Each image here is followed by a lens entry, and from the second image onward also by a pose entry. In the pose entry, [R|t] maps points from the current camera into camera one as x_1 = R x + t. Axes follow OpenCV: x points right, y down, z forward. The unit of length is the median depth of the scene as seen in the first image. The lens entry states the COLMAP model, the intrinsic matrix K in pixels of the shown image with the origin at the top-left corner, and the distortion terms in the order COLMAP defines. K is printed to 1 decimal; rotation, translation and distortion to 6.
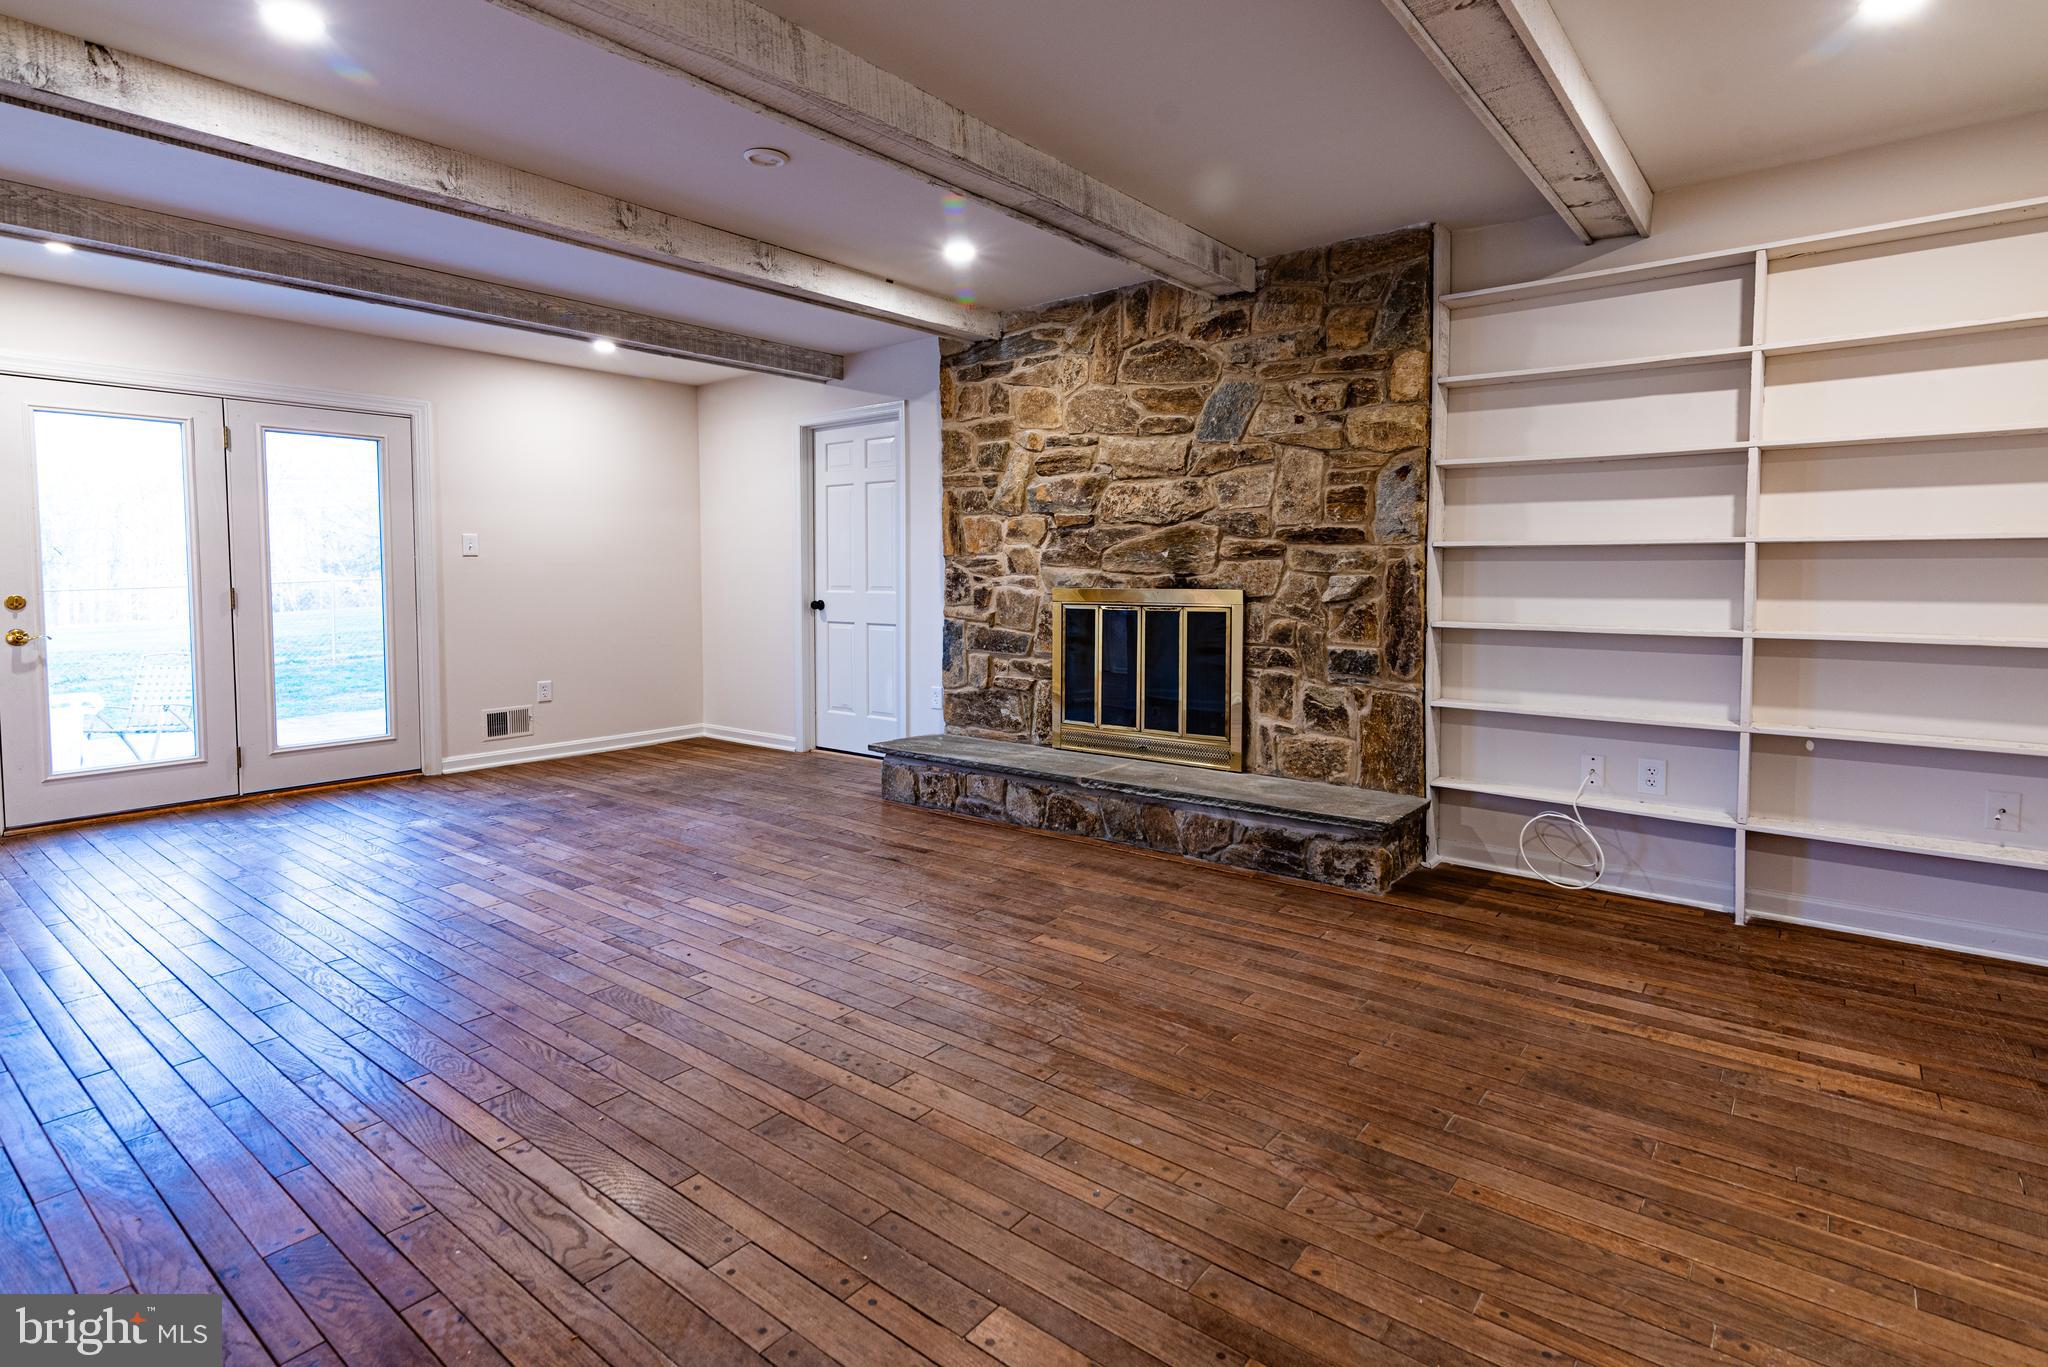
lens RADIAL K [[925.8, 0, 1036.3], [0, 925.8, 624.6], [0, 0, 1]] dist [0.011517, 0.000146]
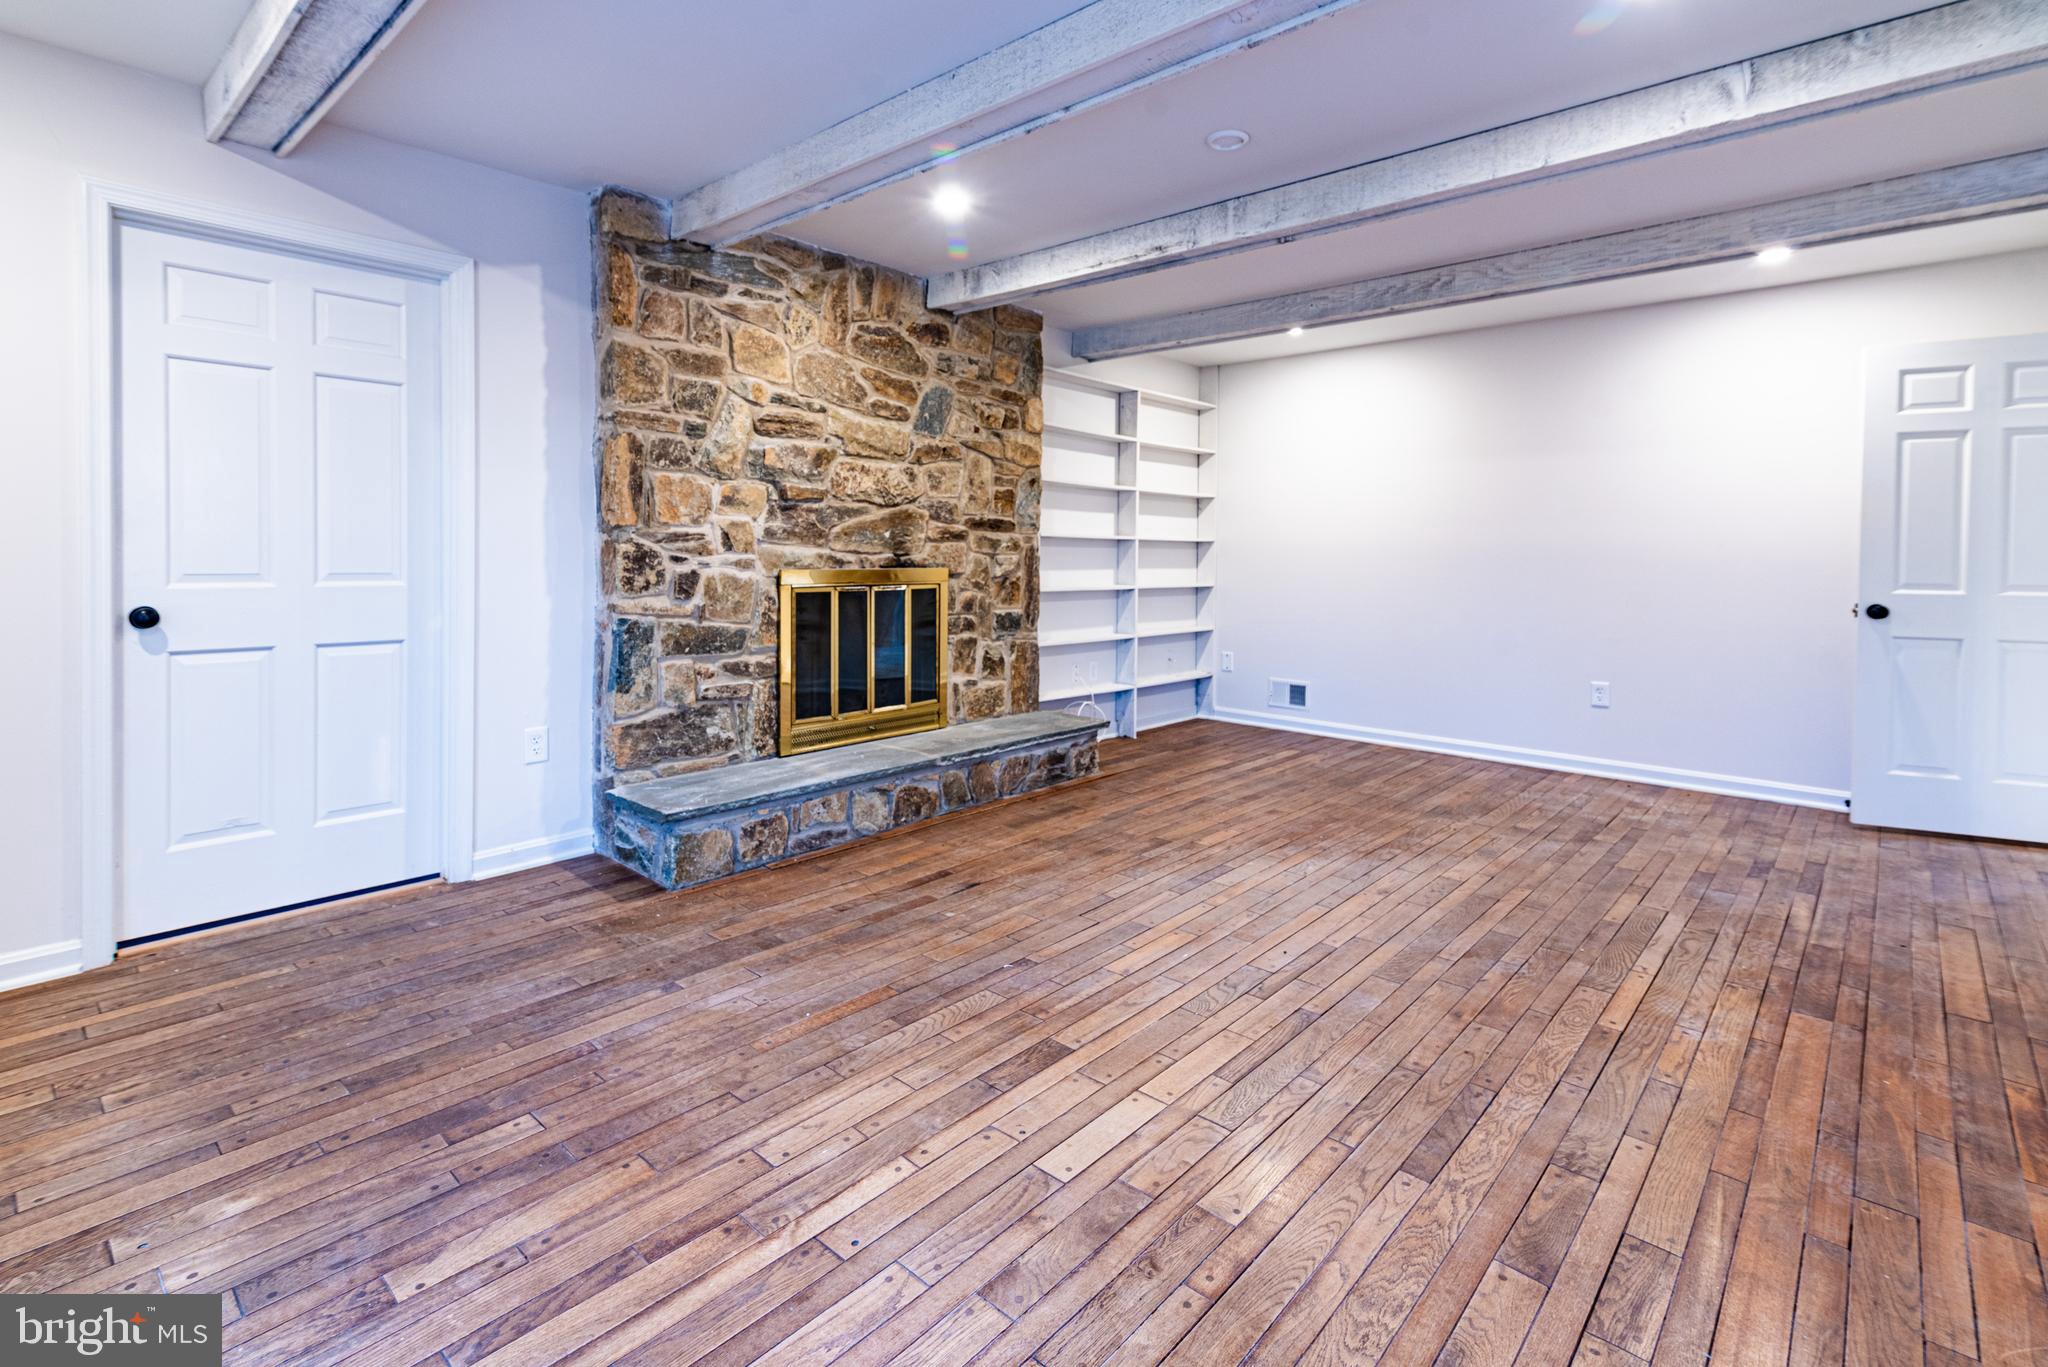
lens RADIAL K [[964.3, 0, 976.1], [0, 964.3, 589.9], [0, 0, 1]] dist [0.019634, -0.003472]
pose [[0.134135, -0.034074, 0.990377, -0.950863], [0.049072, 0.998411, 0.027704, -0.041228], [-0.989747, 0.044884, 0.135593, 0.794149]]
